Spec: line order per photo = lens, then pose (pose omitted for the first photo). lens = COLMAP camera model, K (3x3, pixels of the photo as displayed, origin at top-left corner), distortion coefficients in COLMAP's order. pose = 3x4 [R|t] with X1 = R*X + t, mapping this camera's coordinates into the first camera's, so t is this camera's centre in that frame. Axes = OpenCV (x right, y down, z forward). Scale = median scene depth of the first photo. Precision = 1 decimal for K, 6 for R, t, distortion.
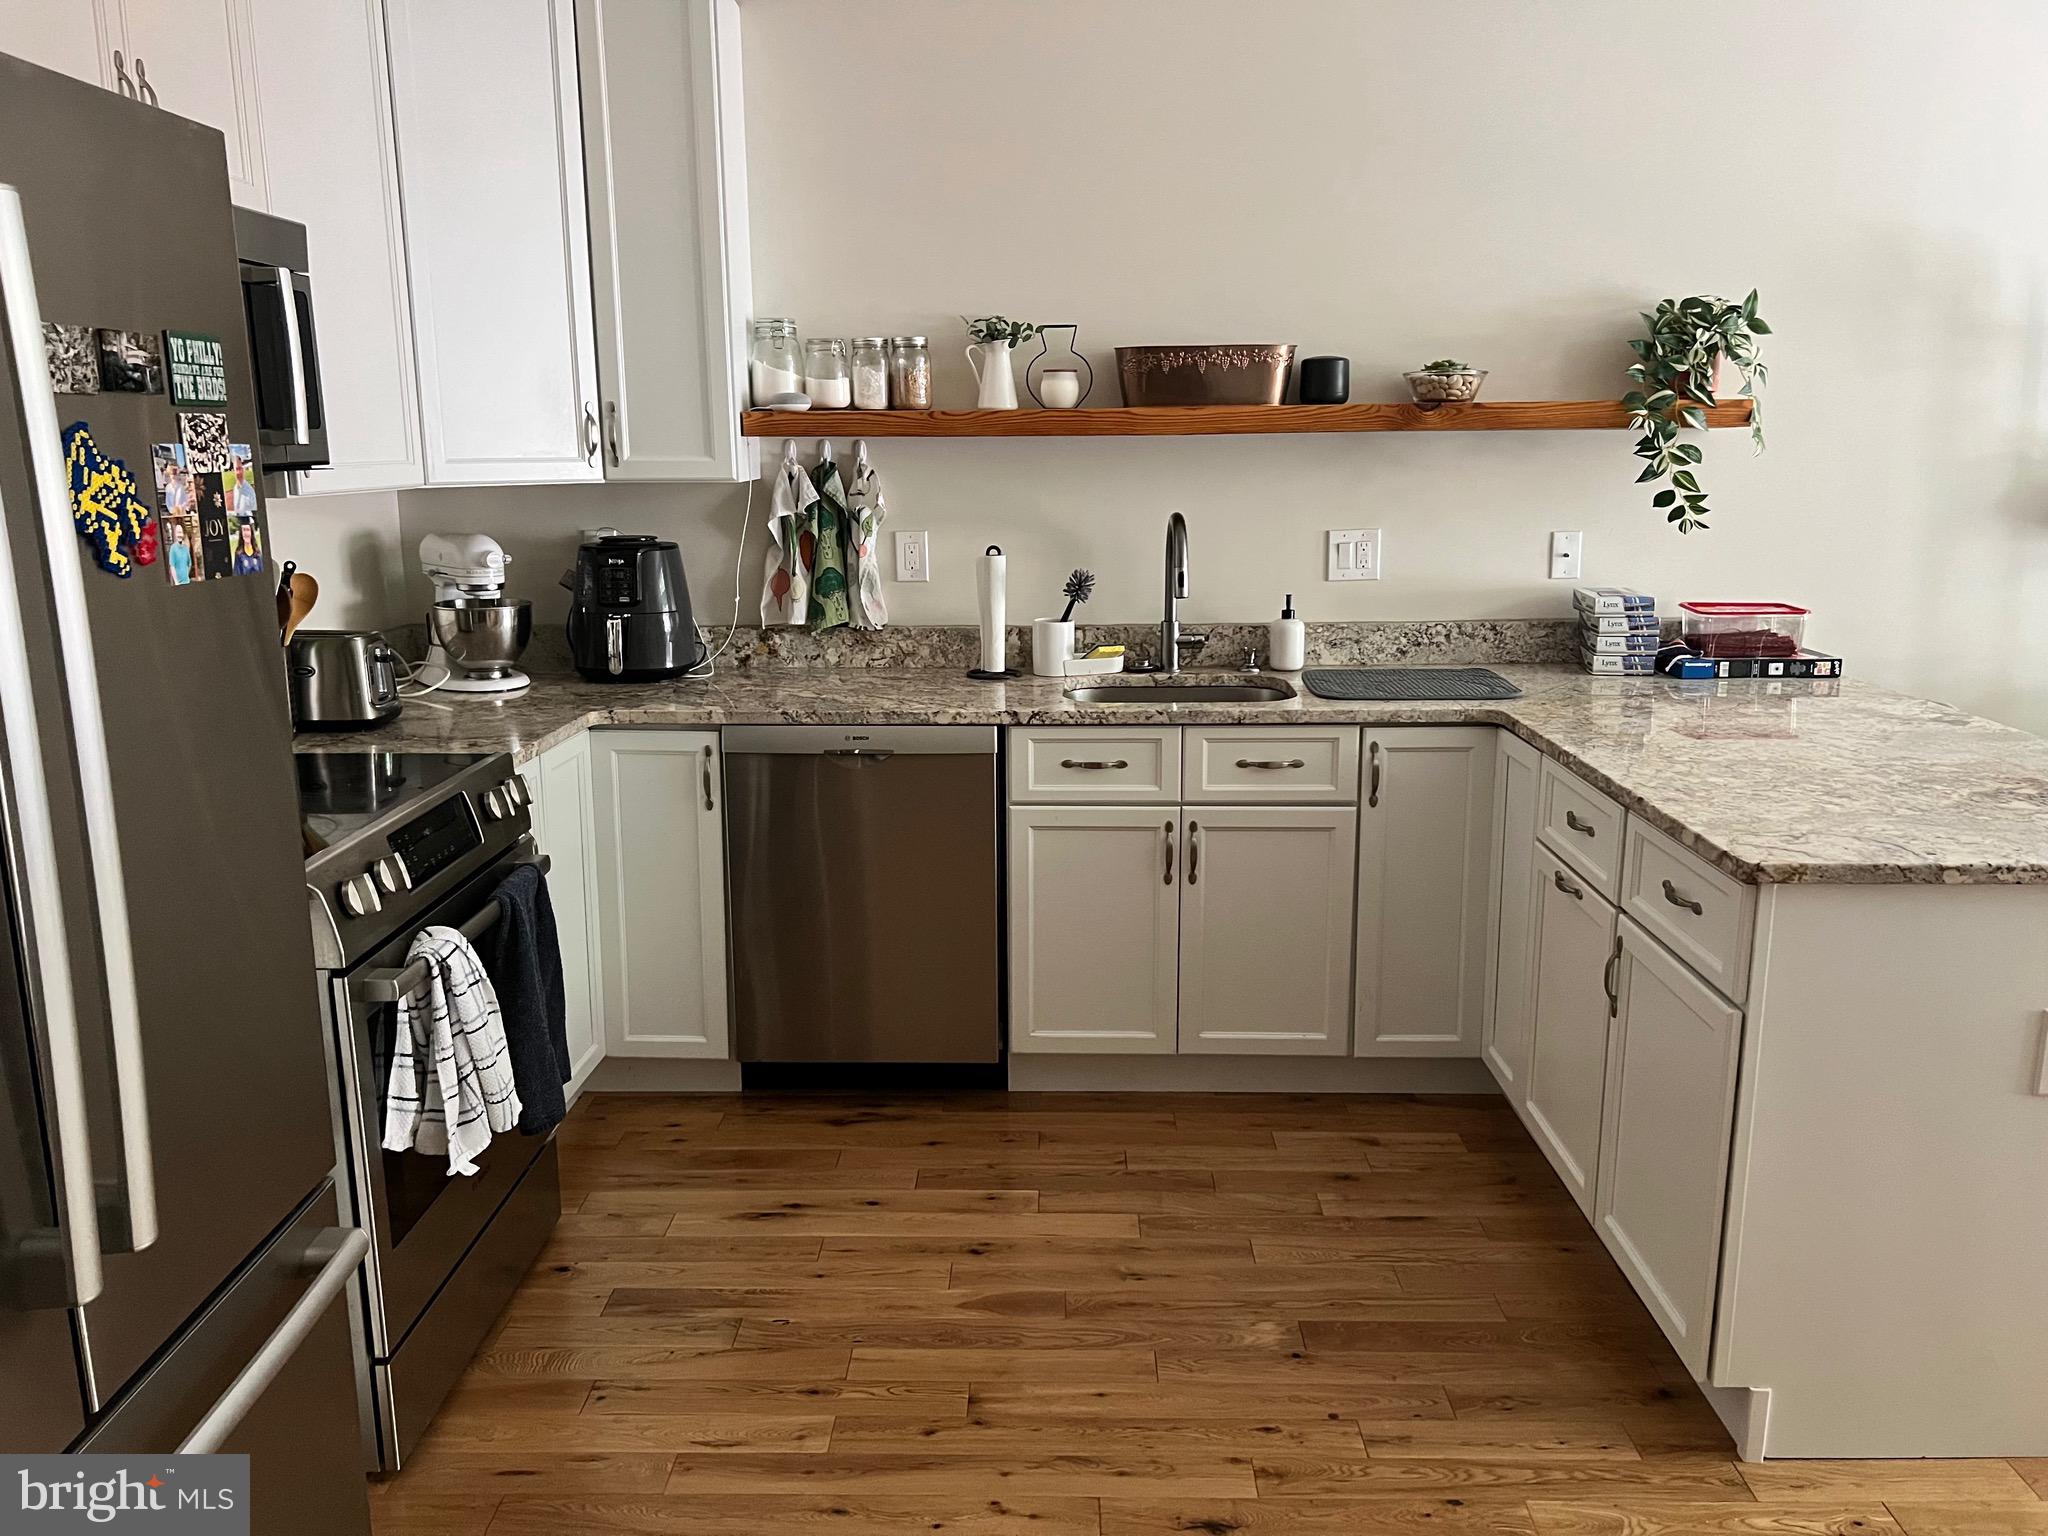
lens RADIAL K [[1540.3, 0, 1024.0], [0, 1540.3, 768.0], [0, 0, 1]] dist [0.108132, -0.187819]
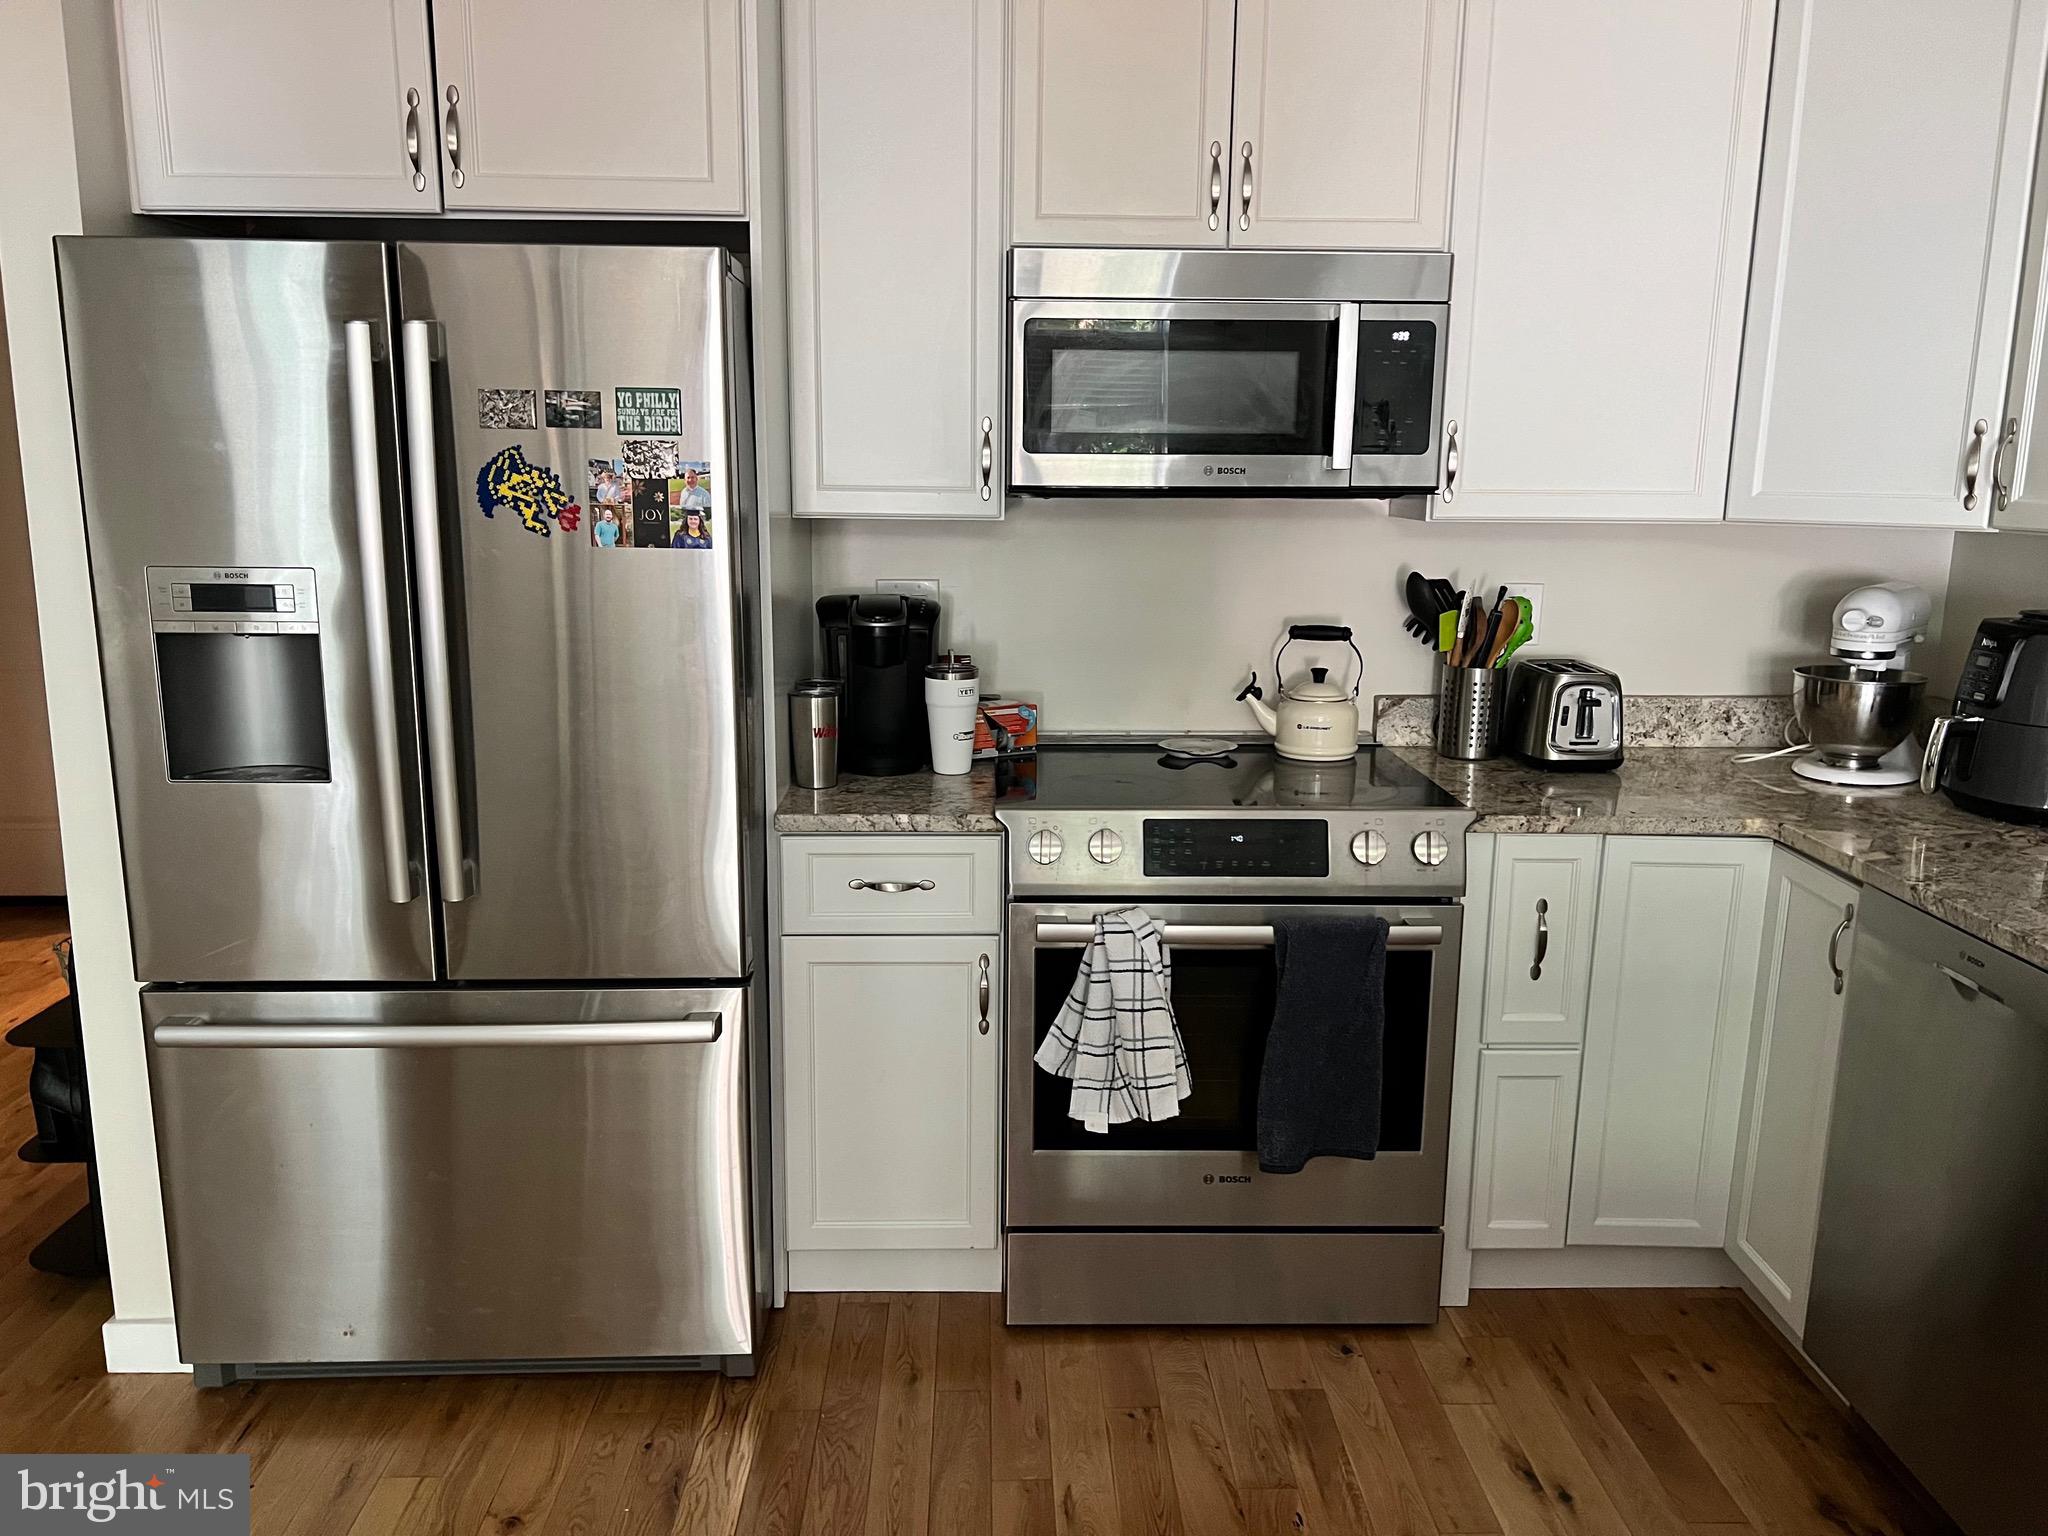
lens RADIAL K [[1540.3, 0, 1024.0], [0, 1540.3, 768.0], [0, 0, 1]] dist [0.108132, -0.187819]
pose [[0.047855, 0.205767, -0.977430, 0.418421], [-0.220237, 0.956642, 0.190608, -0.115298], [0.974272, 0.206145, 0.091098, 0.509574]]
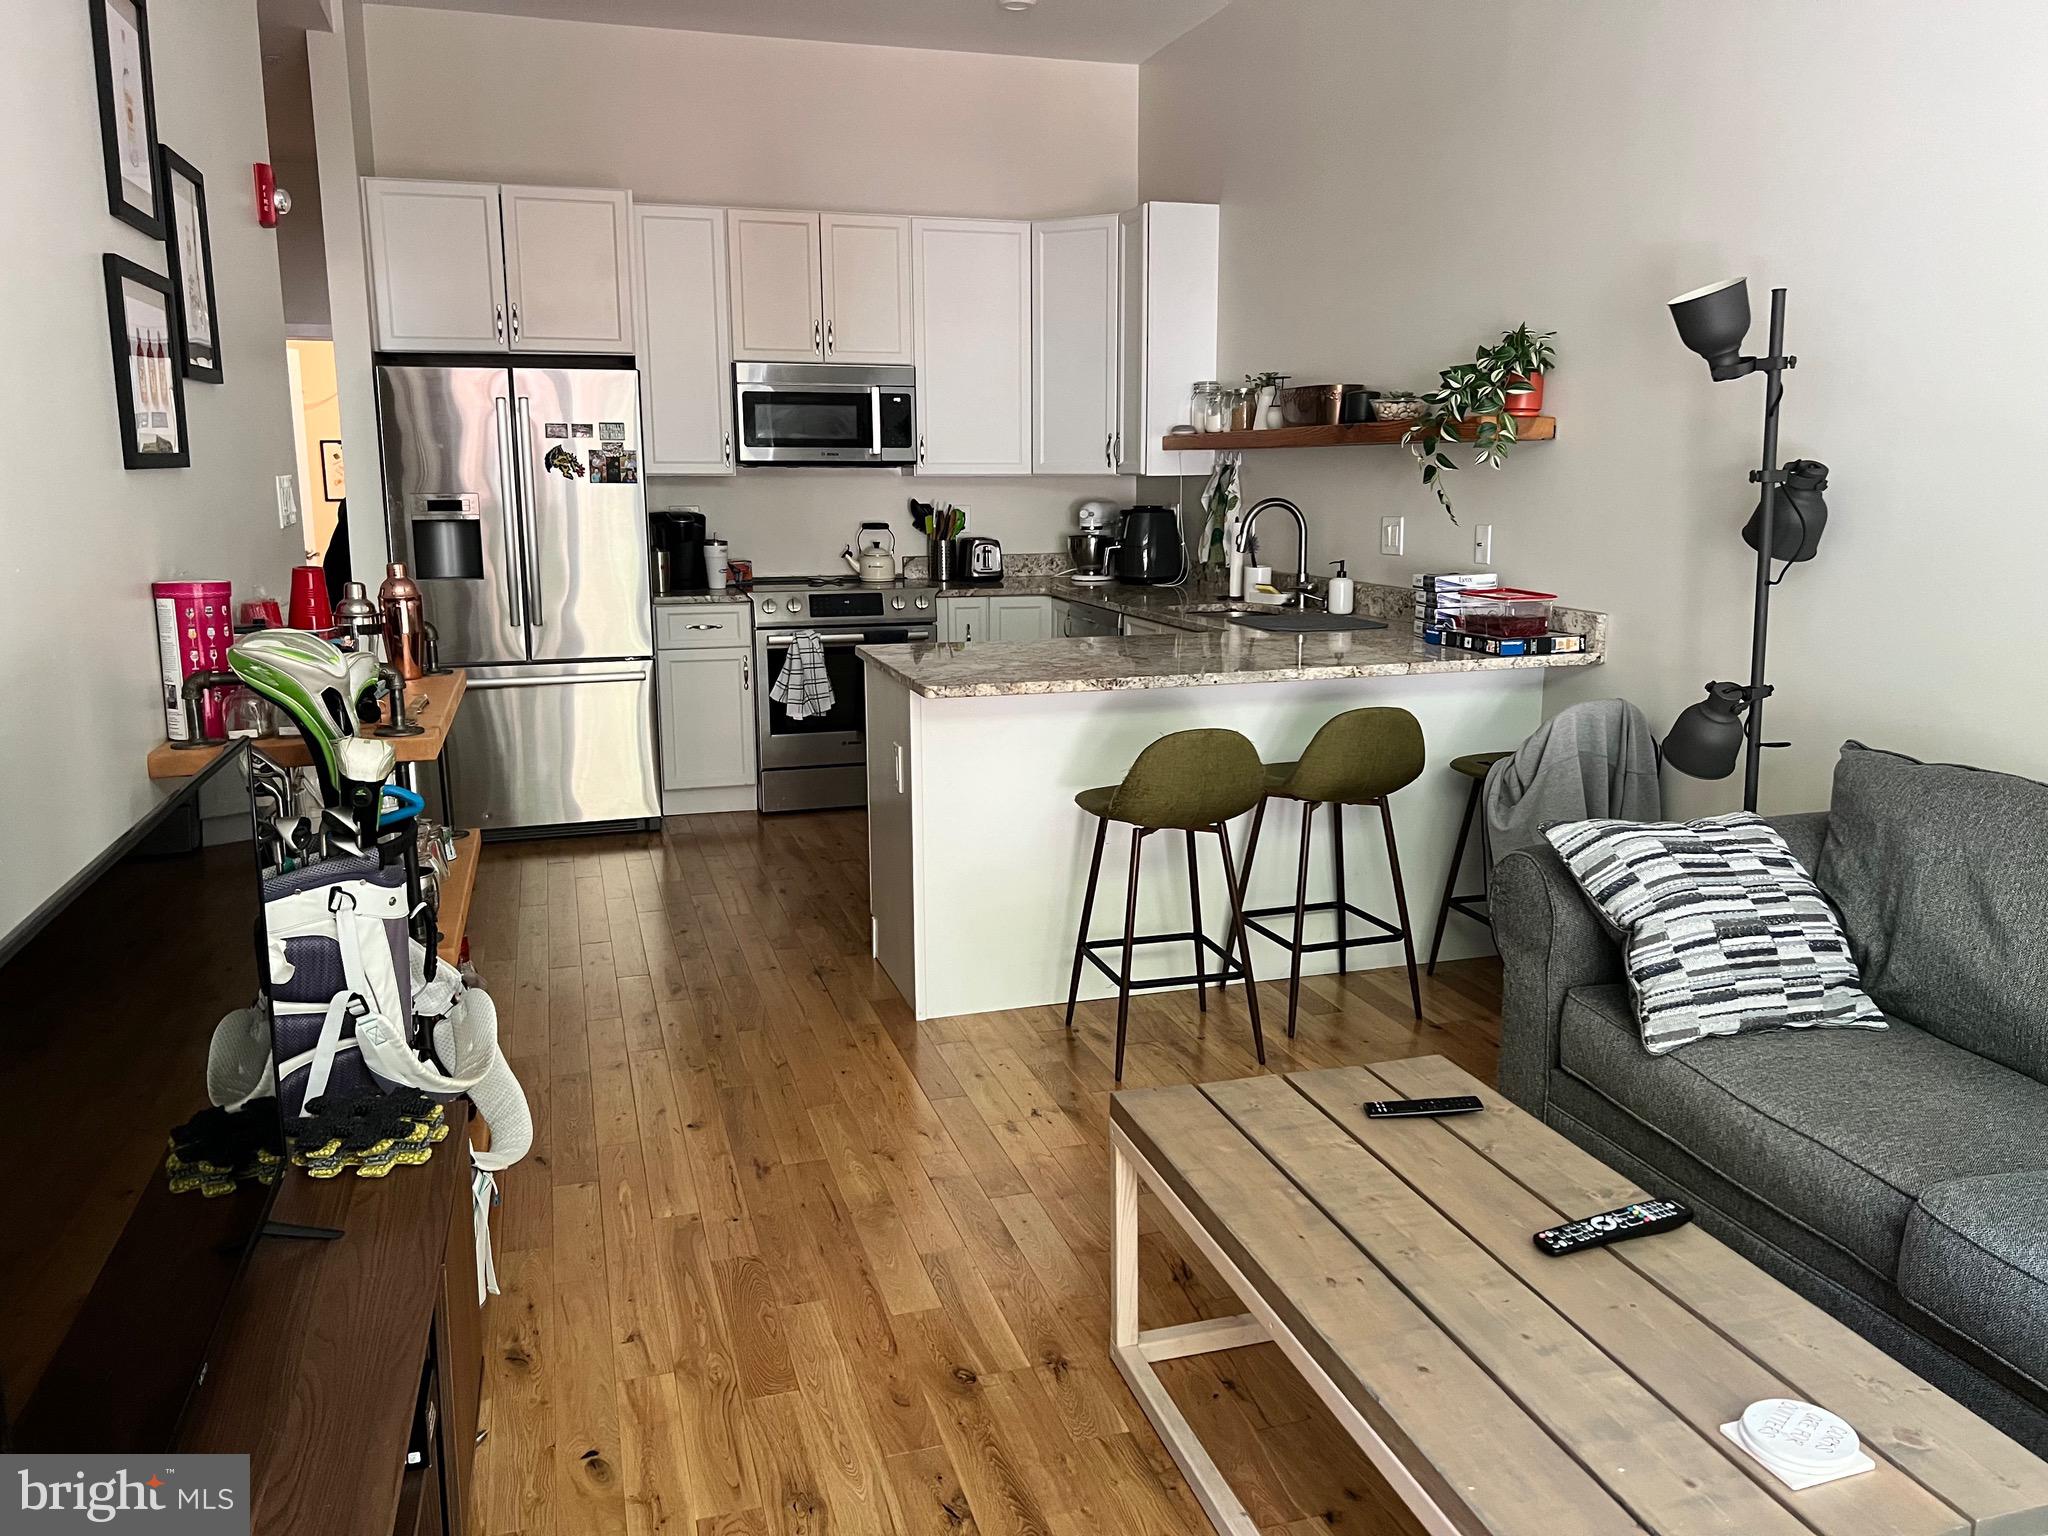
lens RADIAL K [[1547.3, 0, 1049.2], [0, 1547.3, 767.8], [0, 0, 1]] dist [0.099596, -0.195953]
pose [[0.328898, 0.185686, -0.925930, 1.480206], [-0.198663, 0.972142, 0.124387, -0.053449], [0.923233, 0.143038, 0.356624, 0.286645]]
